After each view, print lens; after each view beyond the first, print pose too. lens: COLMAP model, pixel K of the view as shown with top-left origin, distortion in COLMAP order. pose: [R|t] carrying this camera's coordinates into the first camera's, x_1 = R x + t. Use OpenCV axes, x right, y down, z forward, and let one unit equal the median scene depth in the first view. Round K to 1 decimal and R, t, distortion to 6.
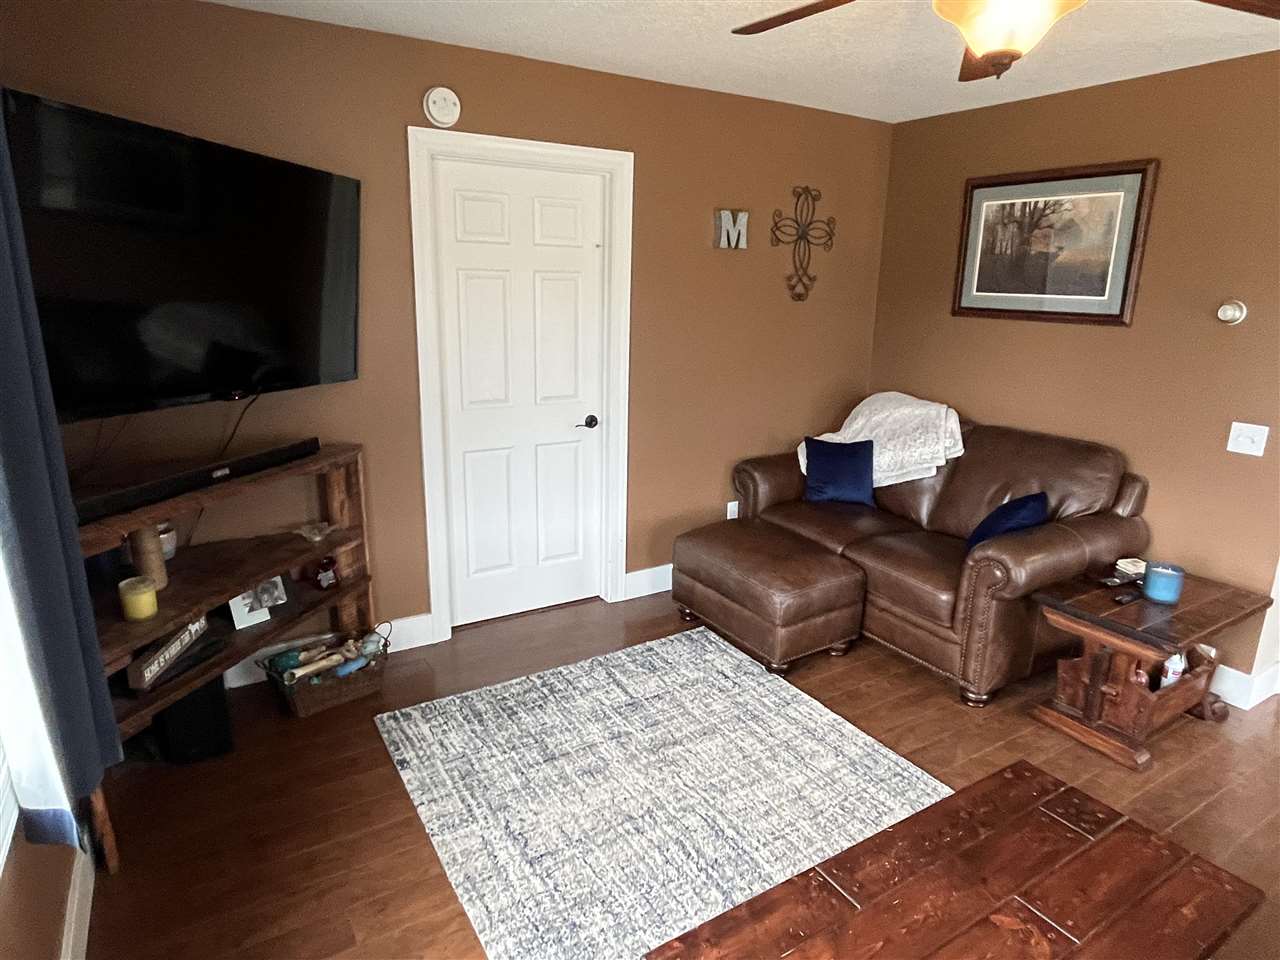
lens RADIAL K [[756.1, 0, 634.6], [0, 756.1, 471.8], [0, 0, 1]] dist [0.001723, -0.000454]
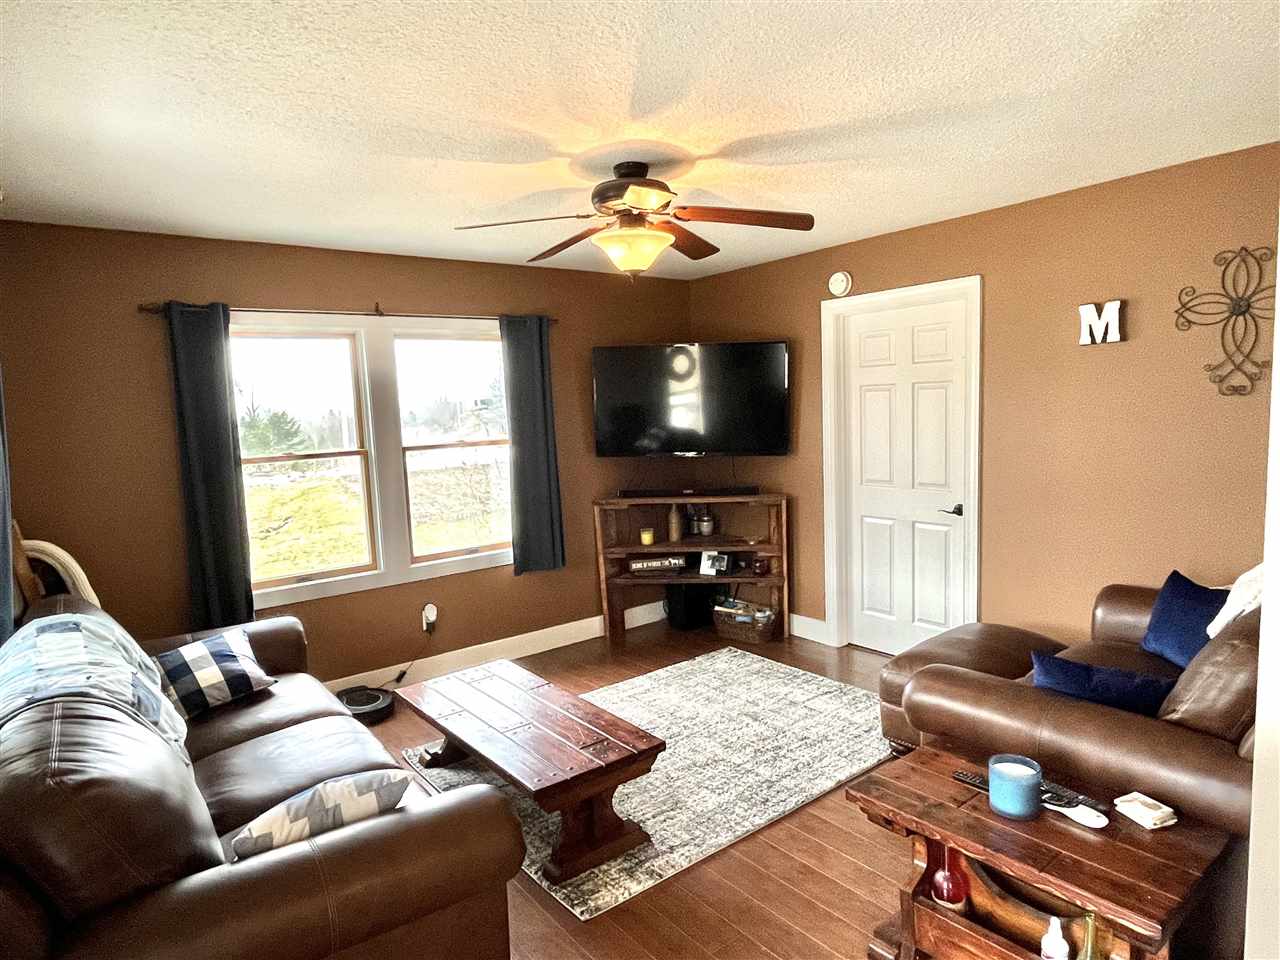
lens RADIAL K [[756.1, 0, 634.1], [0, 756.1, 481.2], [0, 0, 1]] dist [0.001723, -0.000454]
pose [[0.108536, 0.079975, -0.990870, 1.028593], [-0.196926, 0.978735, 0.057425, -0.079860], [0.974392, 0.188895, 0.121977, 0.397190]]
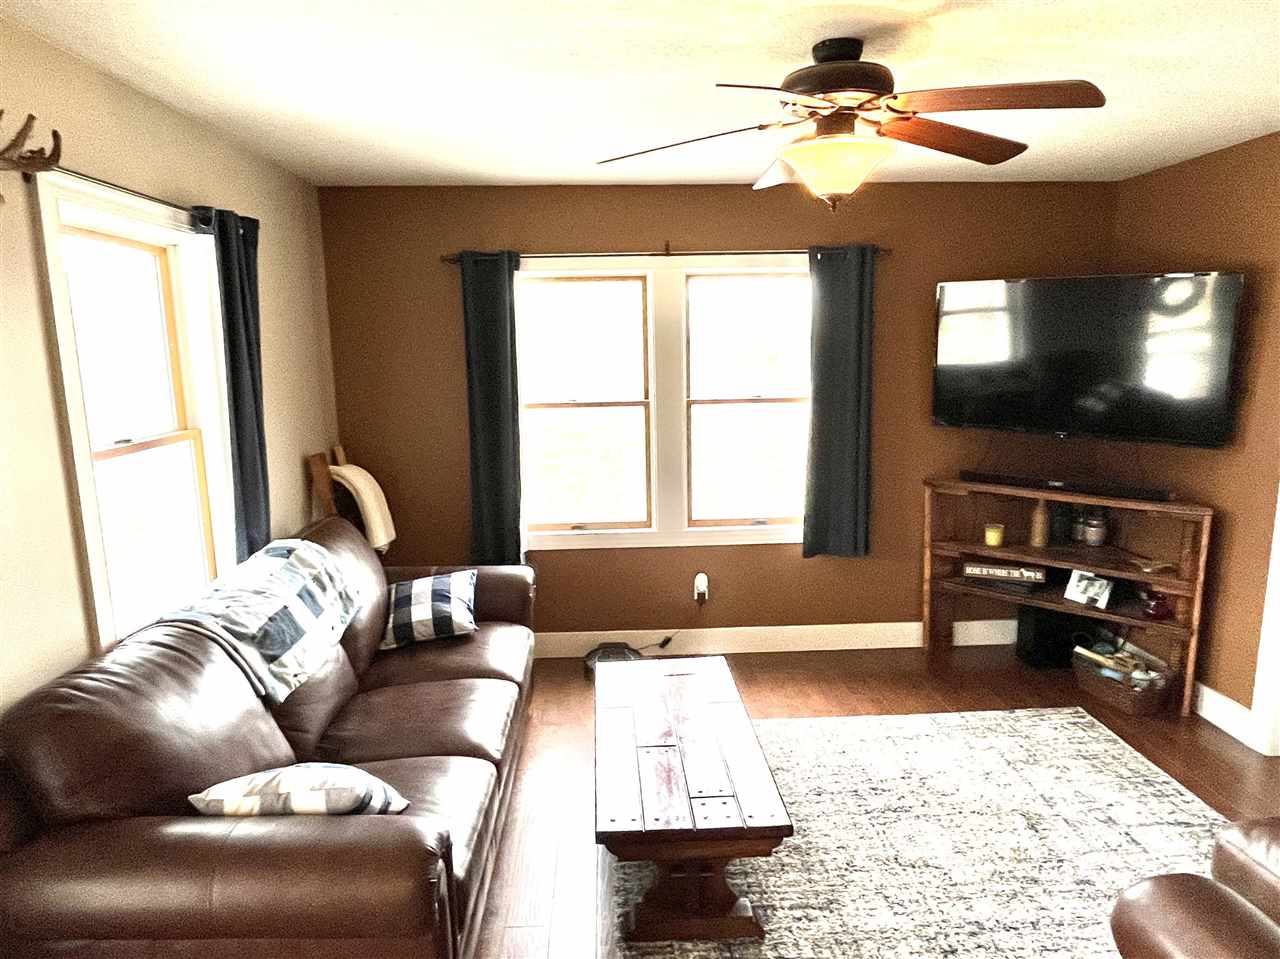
lens RADIAL K [[806.9, 0, 642.5], [0, 806.9, 483.1], [0, 0, 1]] dist [0.005720, -0.005047]
pose [[-0.478279, 0.141727, -0.866697, 0.857041], [-0.204086, 0.941937, 0.266654, -0.179056], [0.854165, 0.304415, -0.421584, 0.655163]]
